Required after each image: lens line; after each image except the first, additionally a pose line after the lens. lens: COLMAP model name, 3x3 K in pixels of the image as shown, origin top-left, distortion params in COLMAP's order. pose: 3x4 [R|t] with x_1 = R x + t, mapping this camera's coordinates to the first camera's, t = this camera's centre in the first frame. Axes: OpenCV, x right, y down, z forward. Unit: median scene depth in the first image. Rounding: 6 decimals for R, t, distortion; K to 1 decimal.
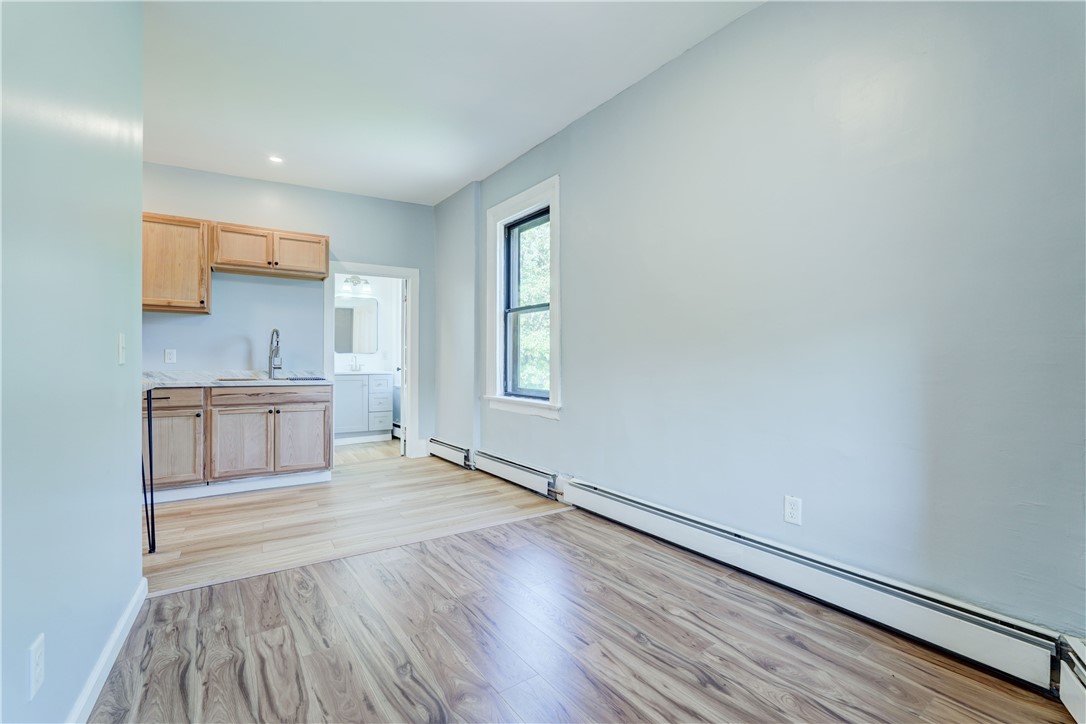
lens RADIAL K [[485.4, 0, 538.7], [0, 485.4, 369.9], [0, 0, 1]] dist [-0.000918, 0.000598]
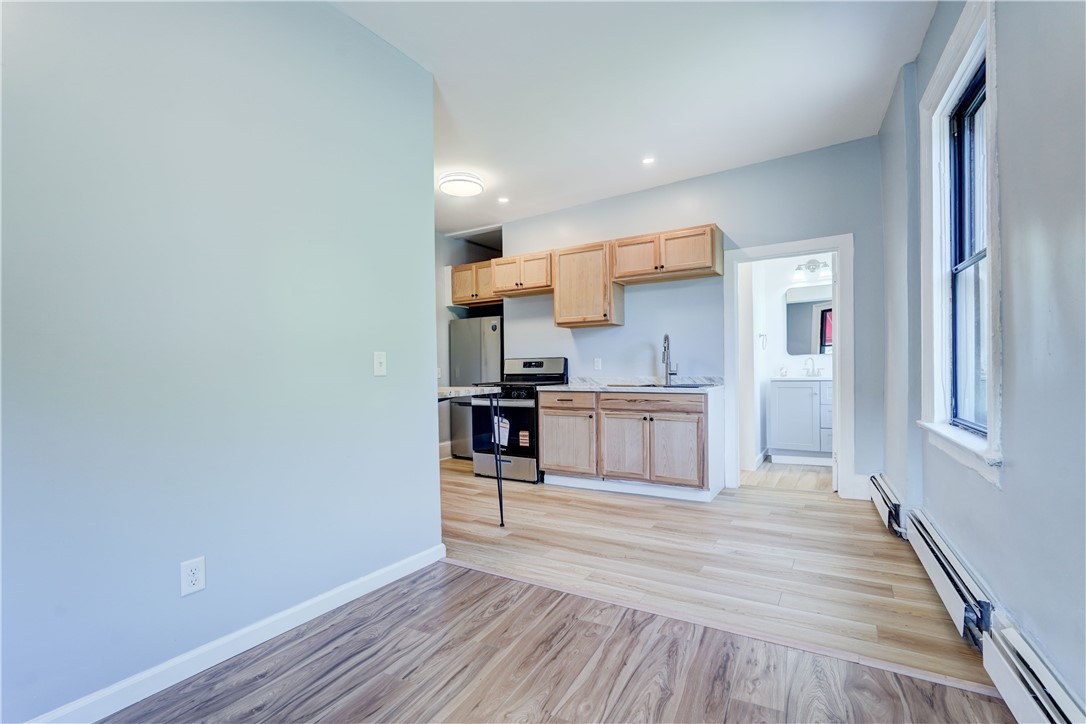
lens RADIAL K [[485.4, 0, 538.7], [0, 485.4, 369.9], [0, 0, 1]] dist [-0.000918, 0.000598]
pose [[0.449135, -0.008716, -0.893422, 0.236979], [0.003246, 0.999962, -0.008123, -0.005402], [0.893458, 0.000748, 0.449146, 0.369461]]
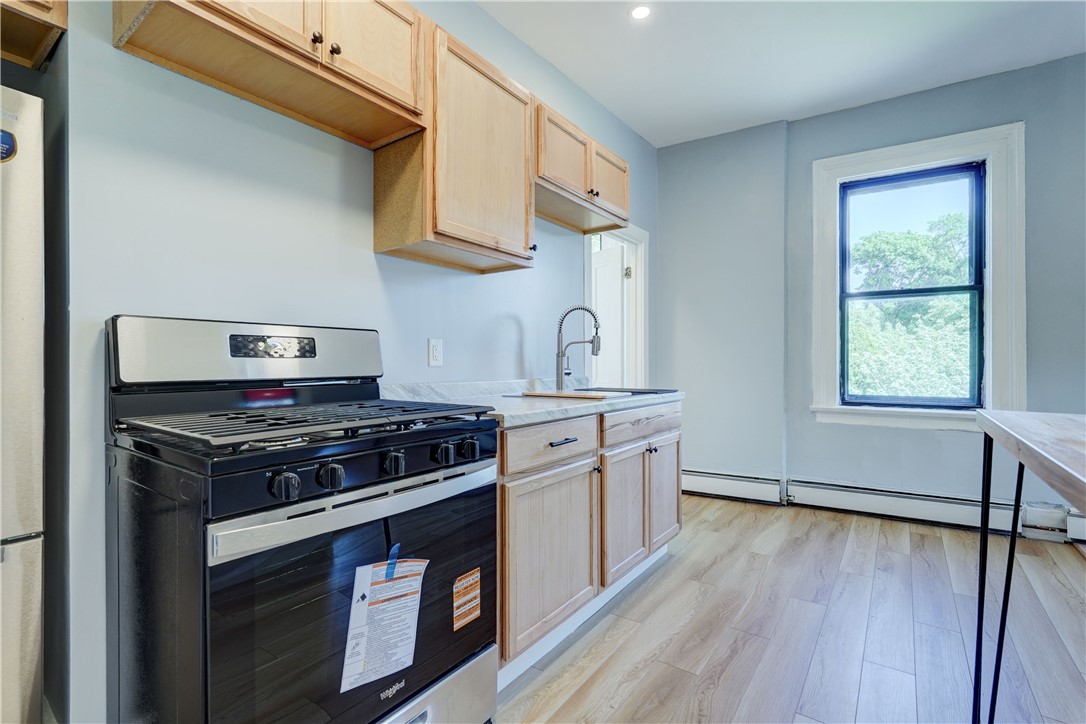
lens RADIAL K [[508.1, 0, 543.0], [0, 508.1, 362.0], [0, 0, 1]] dist [-0.000224, 0.000098]
pose [[0.914242, -0.007290, 0.405104, -0.921104], [0.015413, 0.999740, -0.016793, -0.009186], [-0.404876, 0.021597, 0.914117, 0.512389]]
